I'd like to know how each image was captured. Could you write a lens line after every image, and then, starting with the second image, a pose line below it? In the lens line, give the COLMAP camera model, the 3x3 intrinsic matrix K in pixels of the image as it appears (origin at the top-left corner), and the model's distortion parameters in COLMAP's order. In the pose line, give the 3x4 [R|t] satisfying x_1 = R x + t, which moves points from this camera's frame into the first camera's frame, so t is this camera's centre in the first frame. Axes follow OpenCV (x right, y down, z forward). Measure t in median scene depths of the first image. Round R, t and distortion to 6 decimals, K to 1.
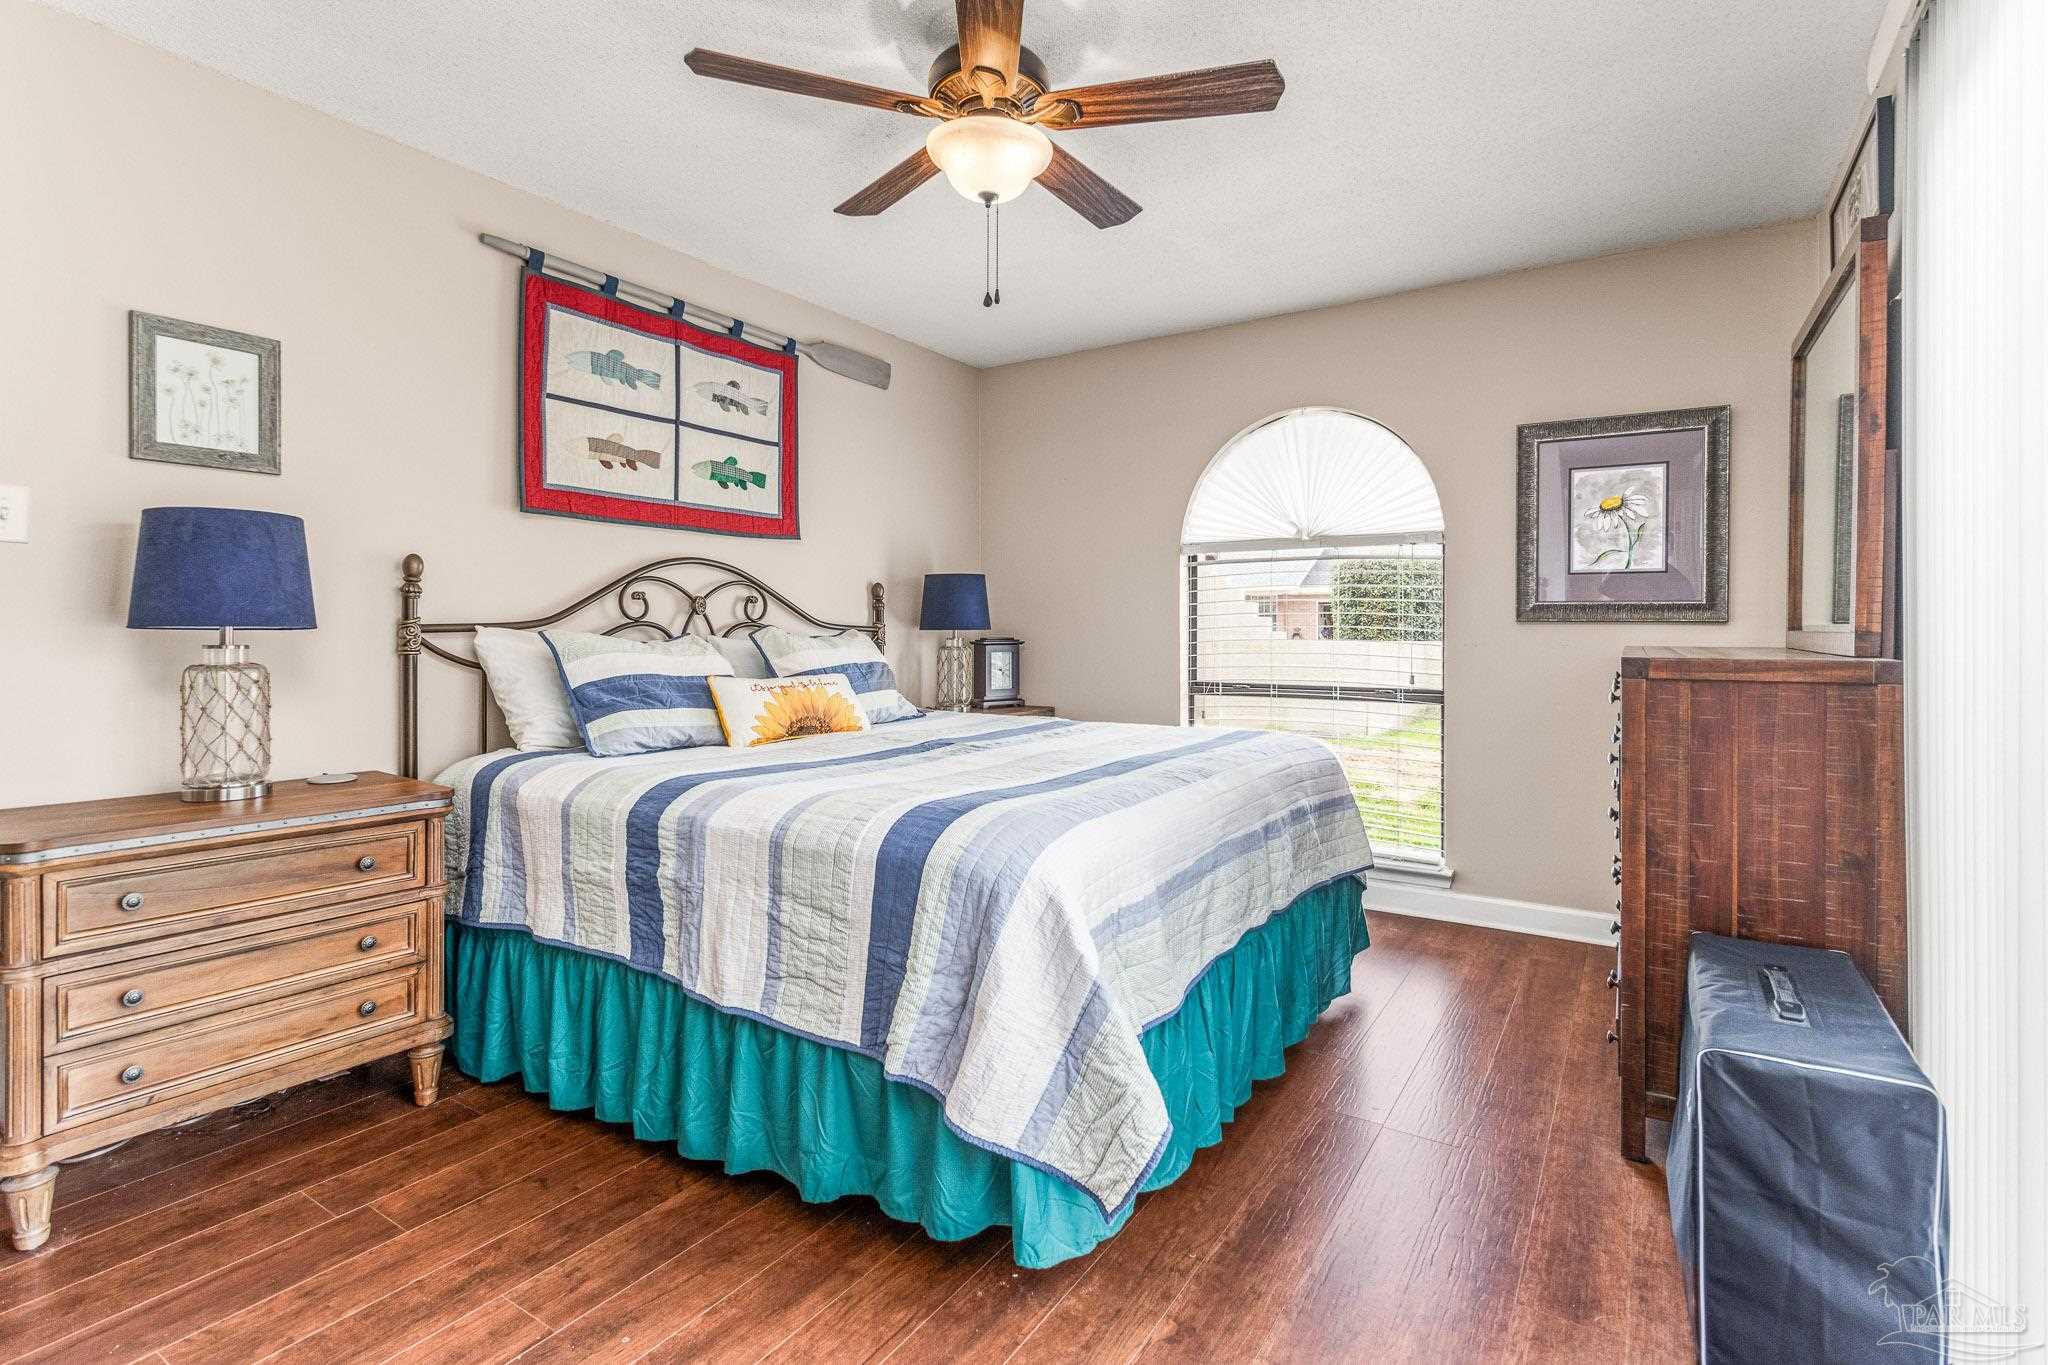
lens RADIAL K [[968.8, 0, 1032.8], [0, 968.8, 637.1], [0, 0, 1]] dist [0.001733, -0.000618]
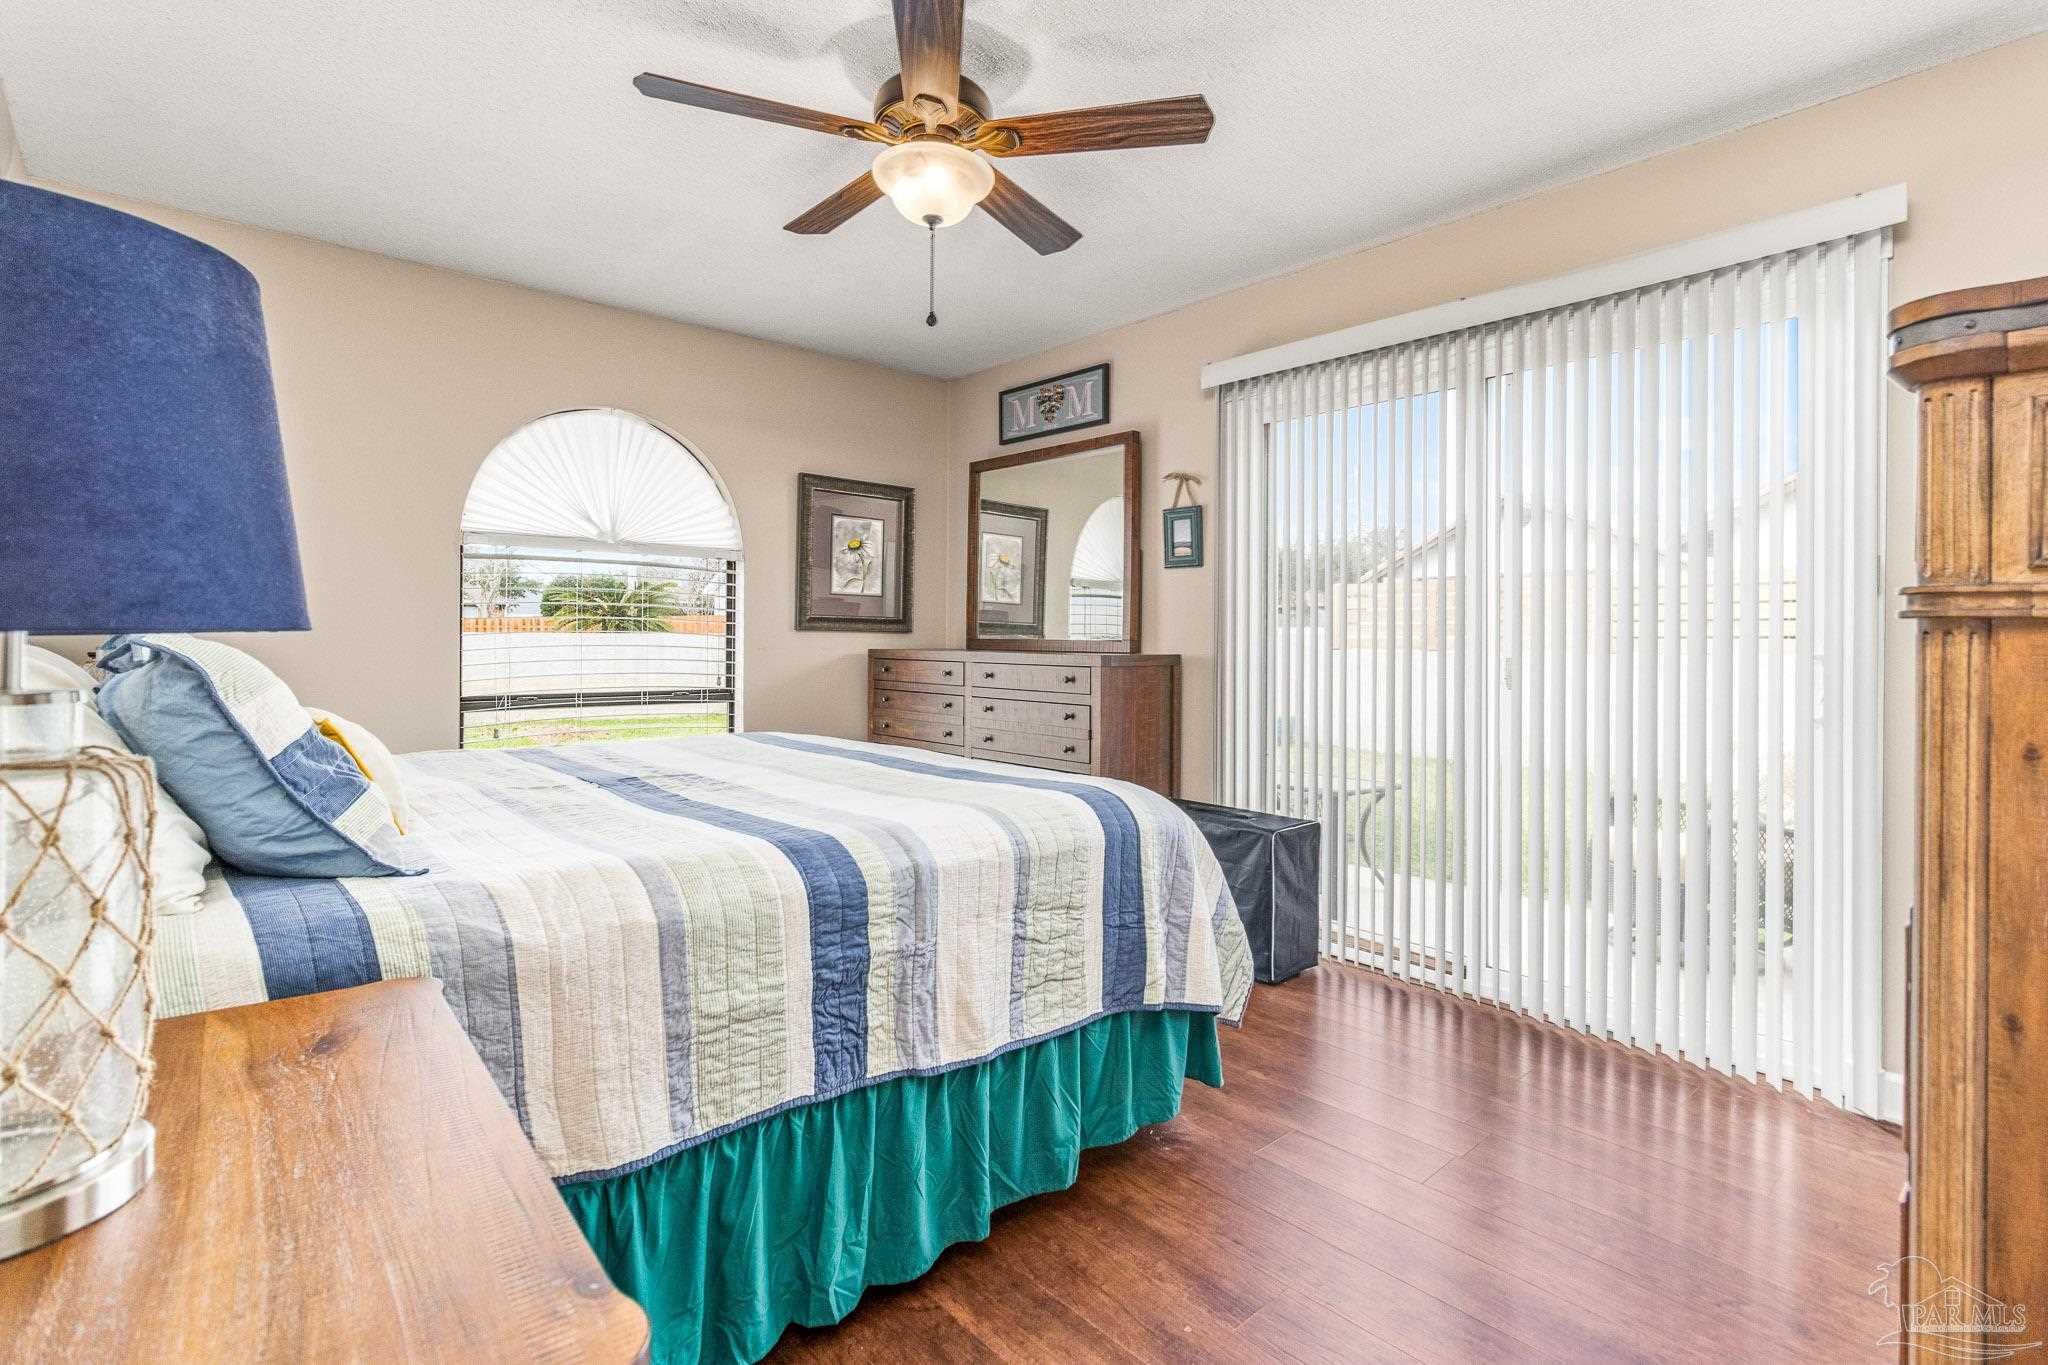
lens RADIAL K [[968.8, 0, 1032.8], [0, 968.8, 637.1], [0, 0, 1]] dist [0.001733, -0.000618]
pose [[0.271638, 0.002444, 0.962396, -1.009862], [-0.001074, 0.999997, -0.002236, -0.007323], [-0.962399, -0.000426, 0.271640, 0.608118]]
